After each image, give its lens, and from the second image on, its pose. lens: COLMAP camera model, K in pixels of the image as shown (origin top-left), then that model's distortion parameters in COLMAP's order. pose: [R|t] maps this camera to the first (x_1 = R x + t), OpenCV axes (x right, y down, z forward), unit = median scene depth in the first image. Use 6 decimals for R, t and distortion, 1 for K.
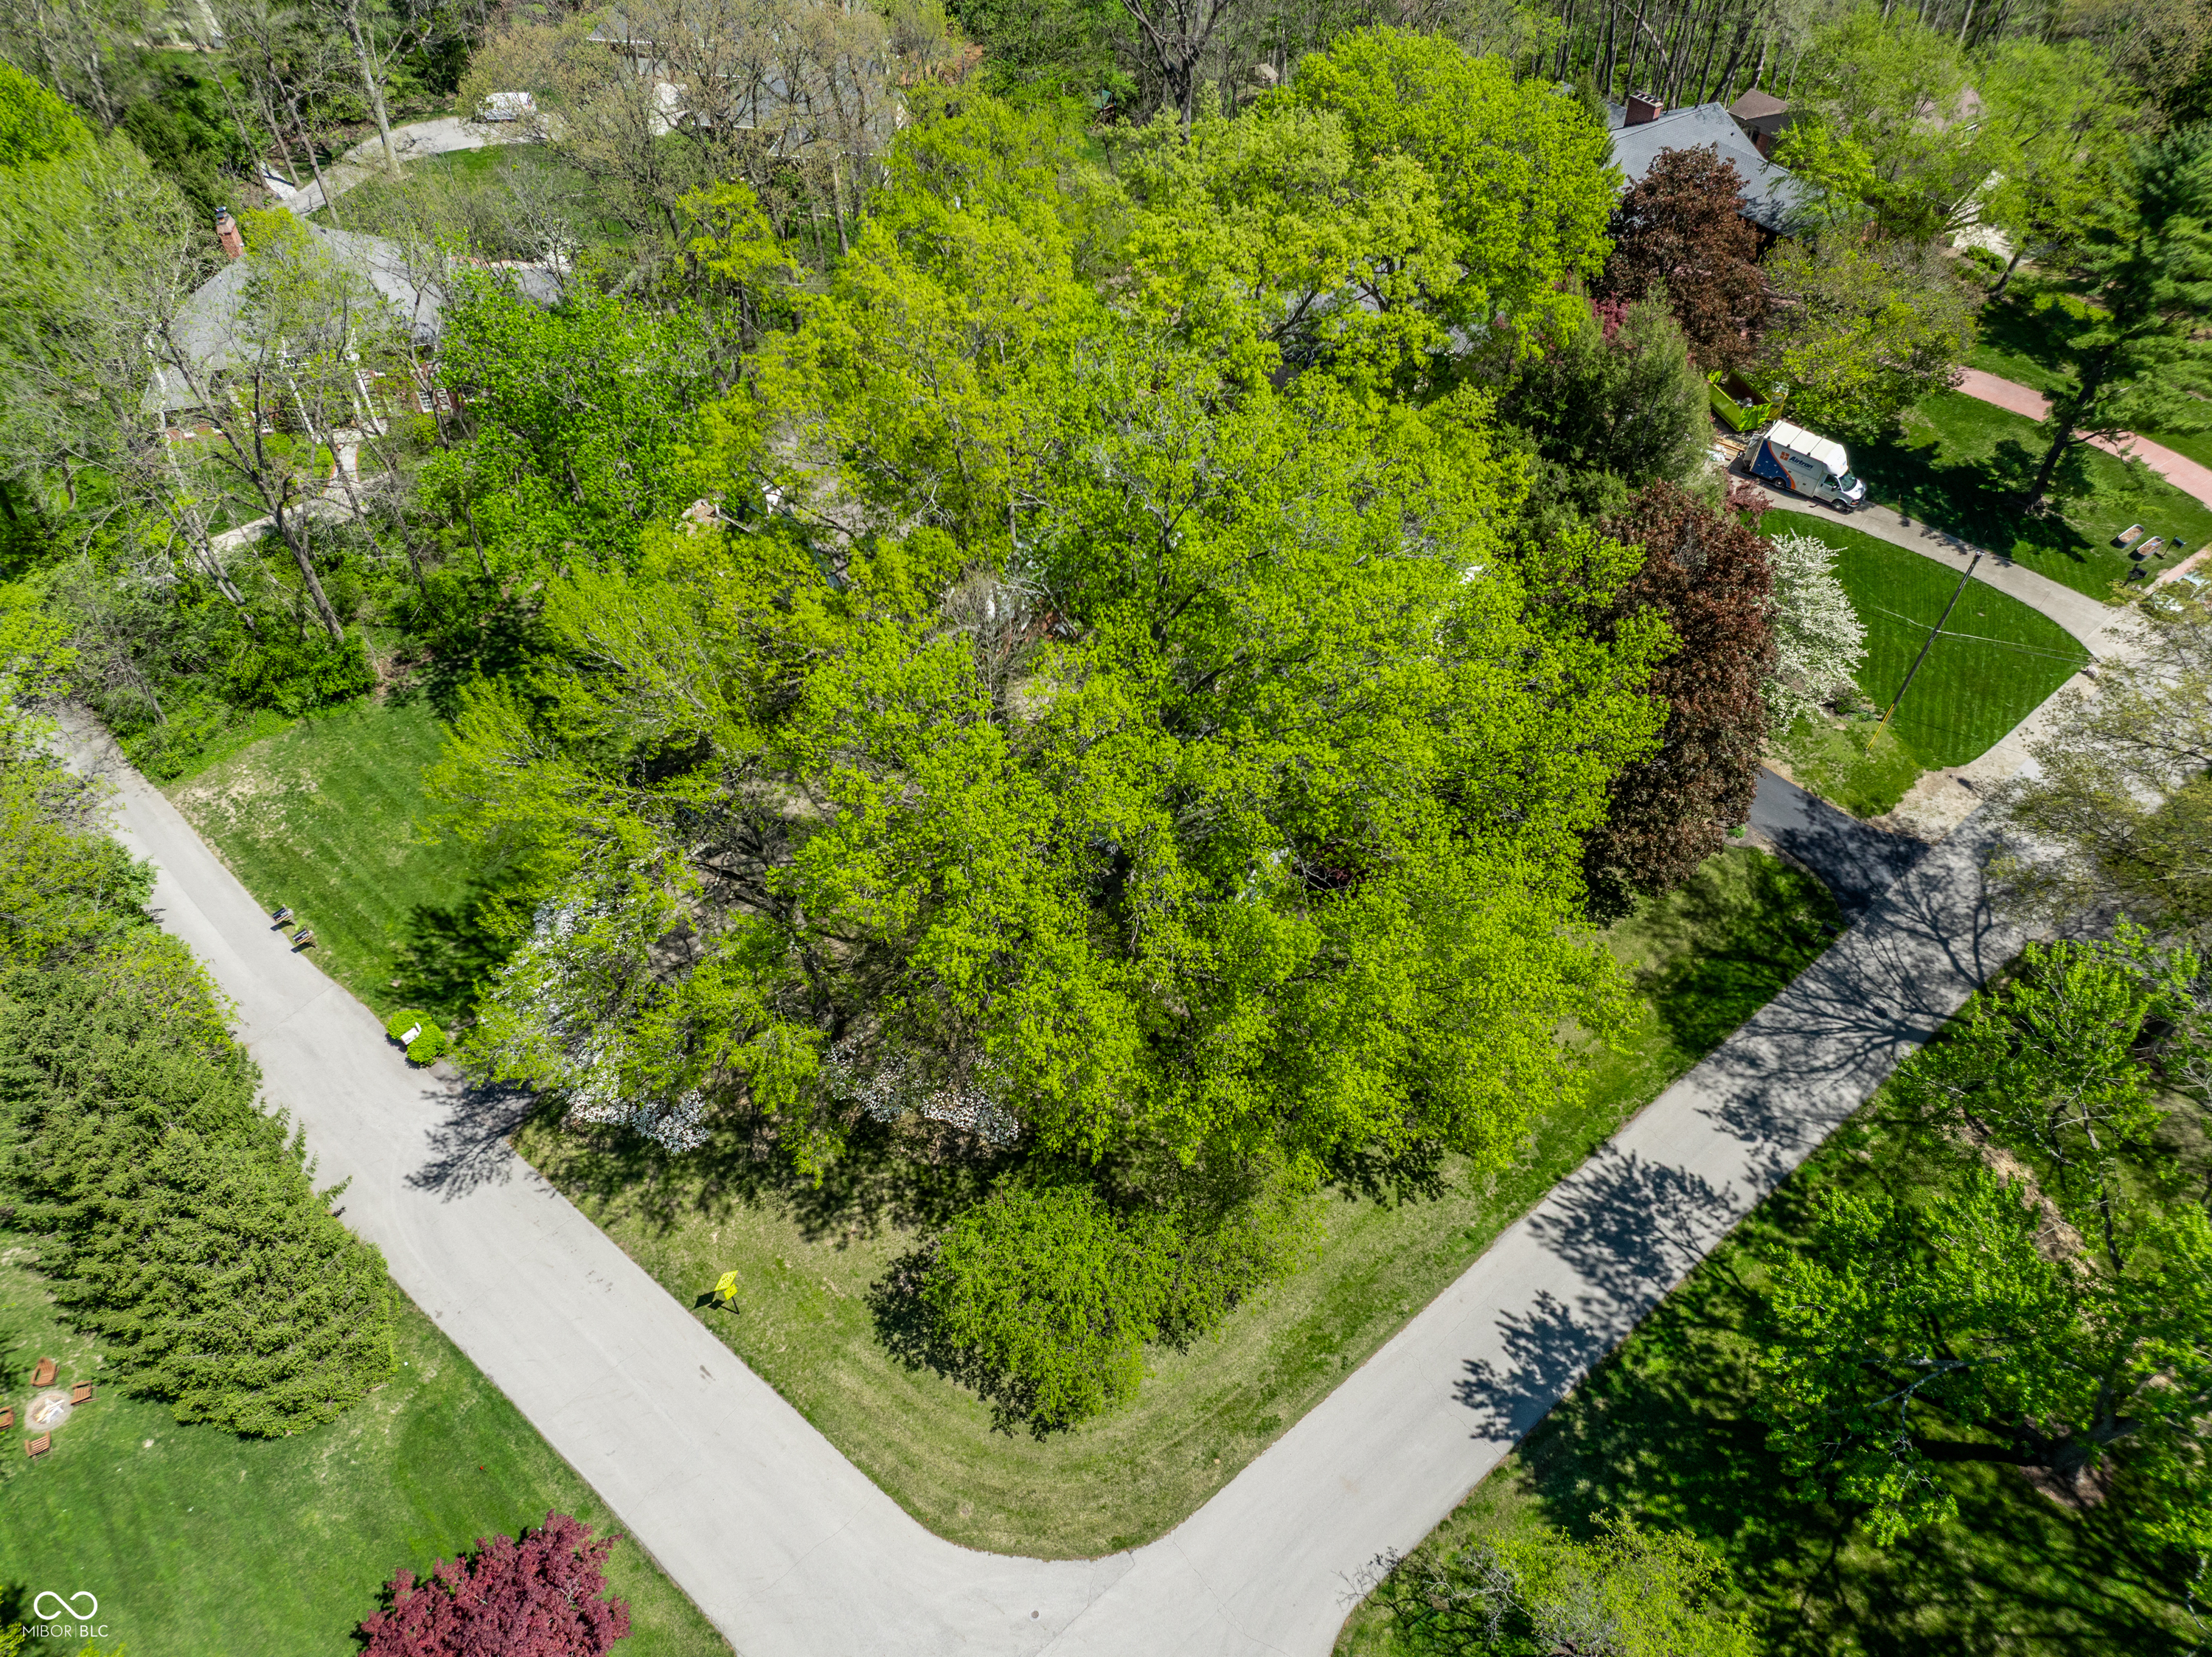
lens RADIAL K [[1556.0, 0, 1098.5], [0, 1556.0, 826.4], [0, 0, 1]] dist [-0.050704, 0.022429]
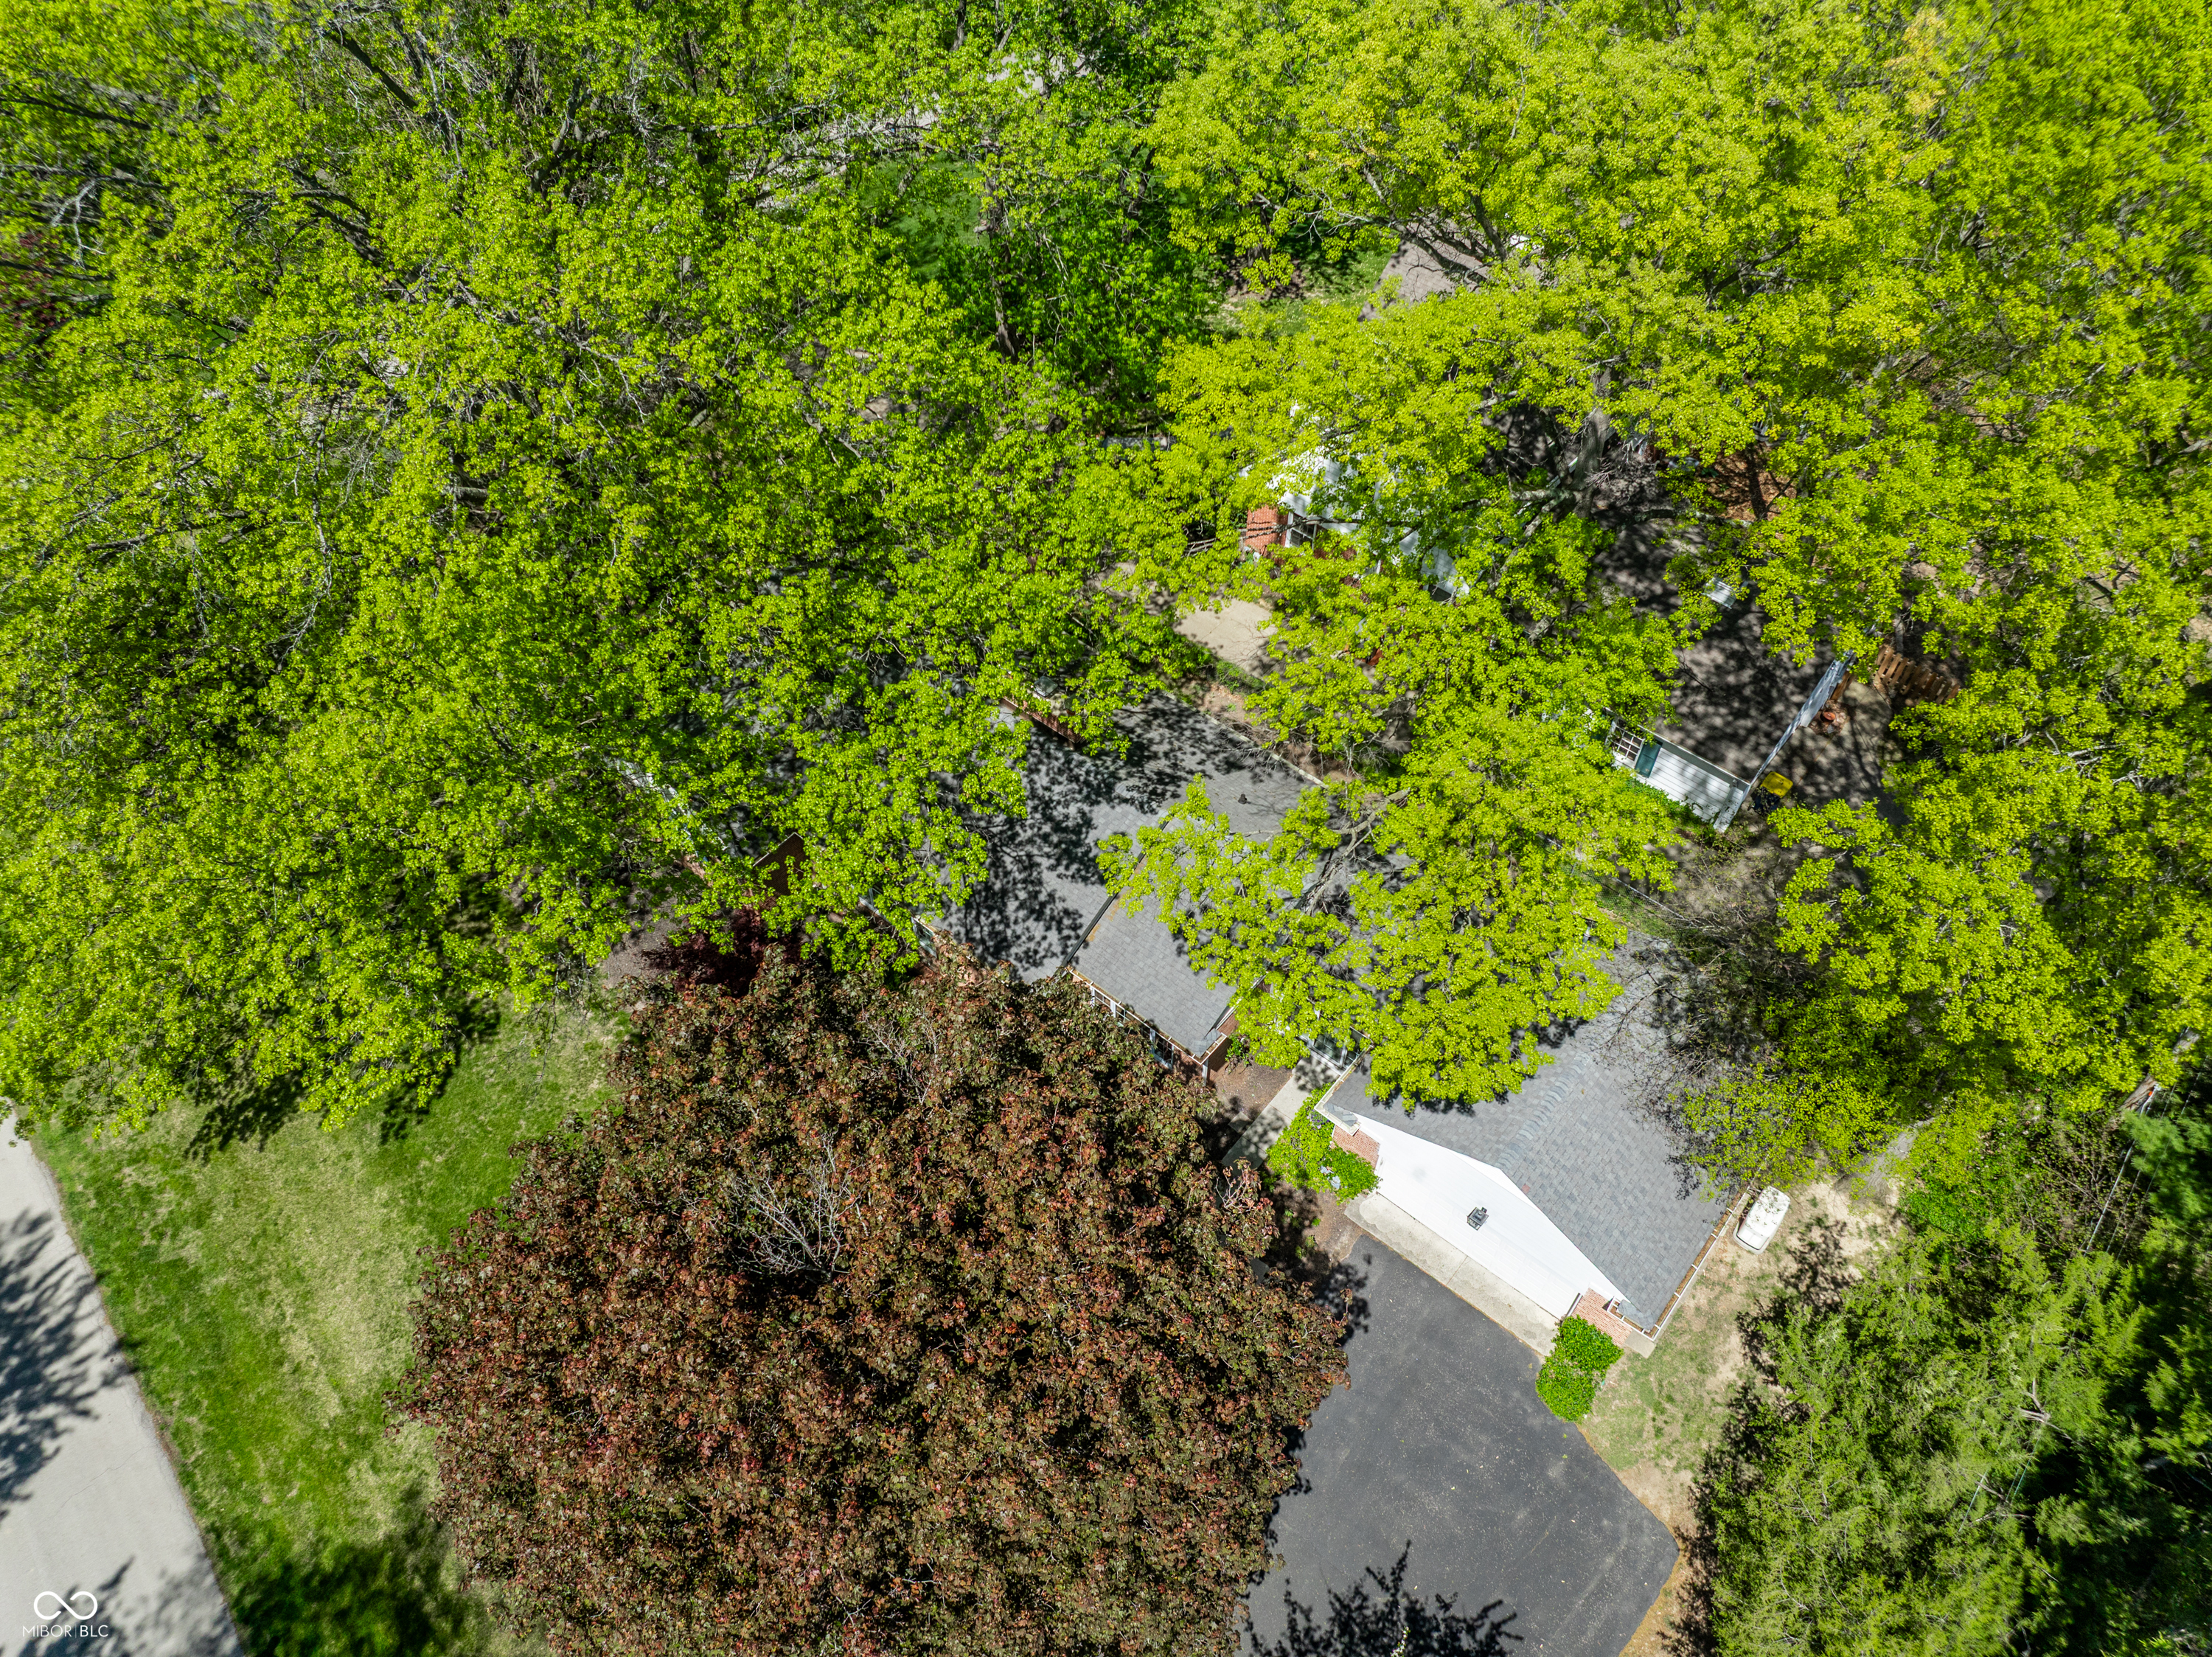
lens RADIAL K [[1556.0, 0, 1107.7], [0, 1556.0, 819.2], [0, 0, 1]] dist [-0.050704, 0.022429]
pose [[0.005776, 0.766035, -0.642773, 0.544209], [-0.734220, 0.439633, 0.517343, -0.439191], [0.678887, 0.468949, 0.564978, 0.852433]]
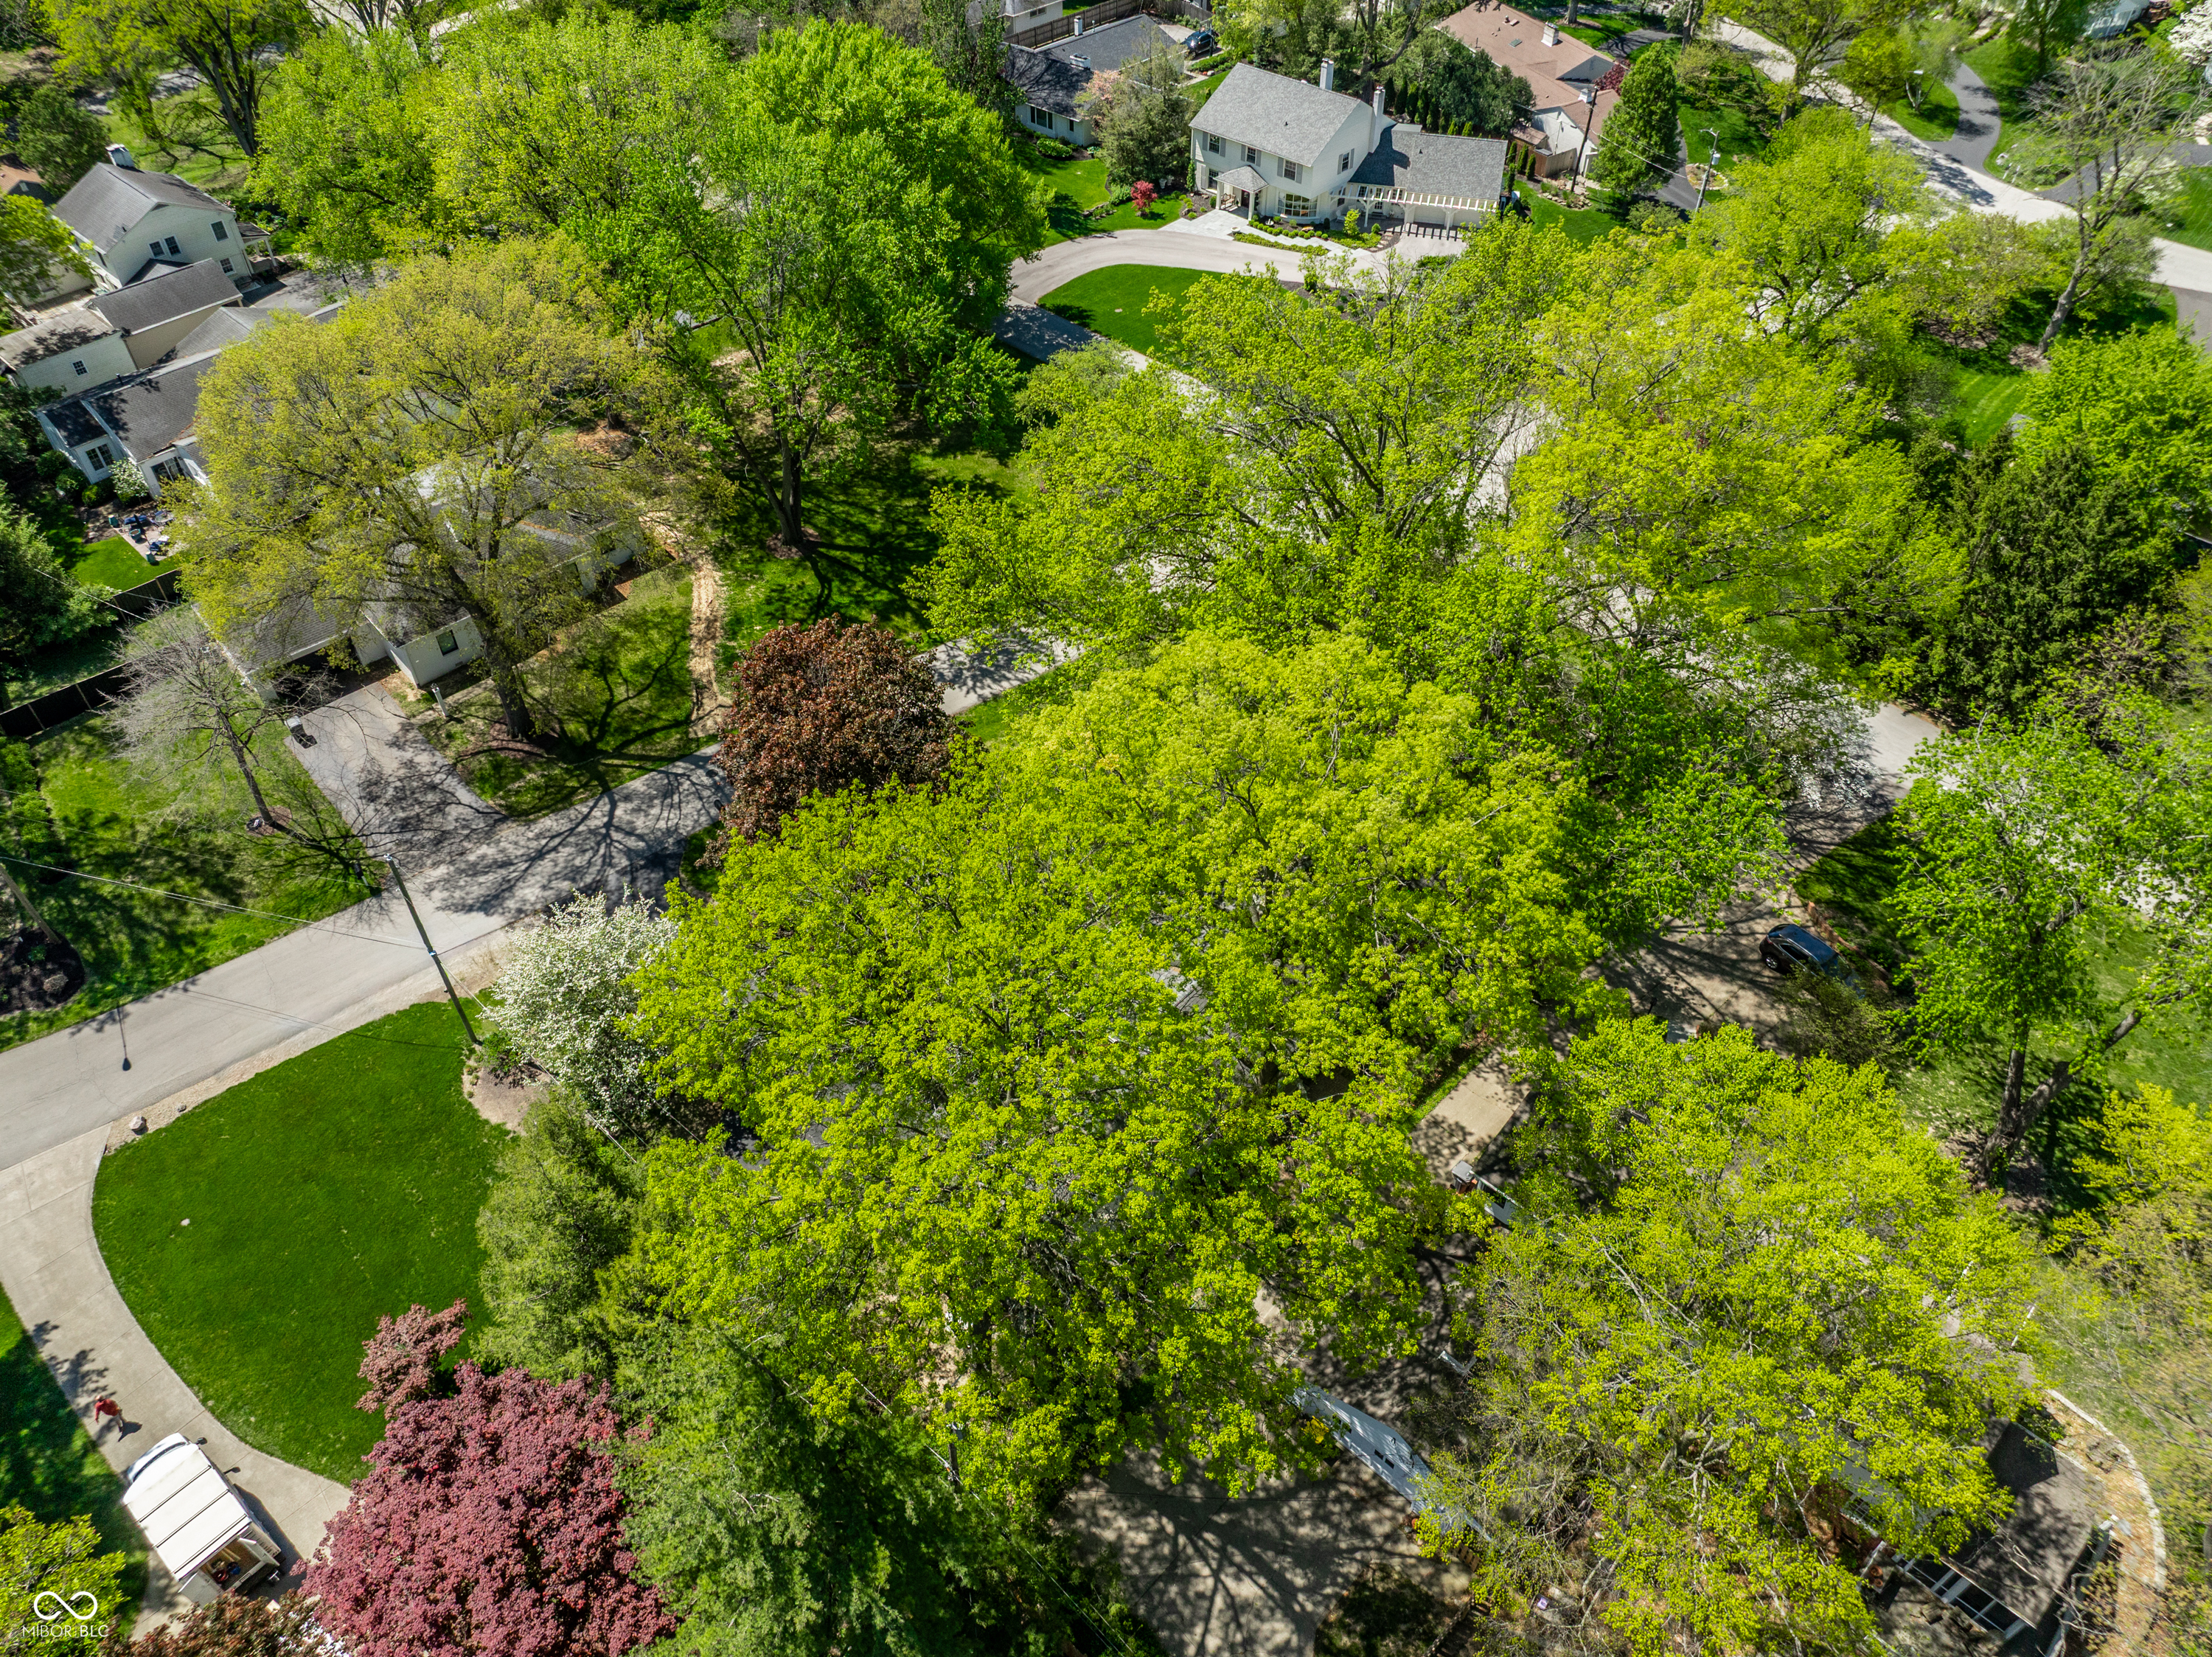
lens RADIAL K [[1556.0, 0, 1096.6], [0, 1556.0, 842.1], [0, 0, 1]] dist [-0.050704, 0.022429]
pose [[-0.998614, -0.037488, 0.036954, 0.179692], [0.038225, -0.033788, 0.998698, -1.168443], [-0.036191, 0.998726, 0.035175, 1.094610]]
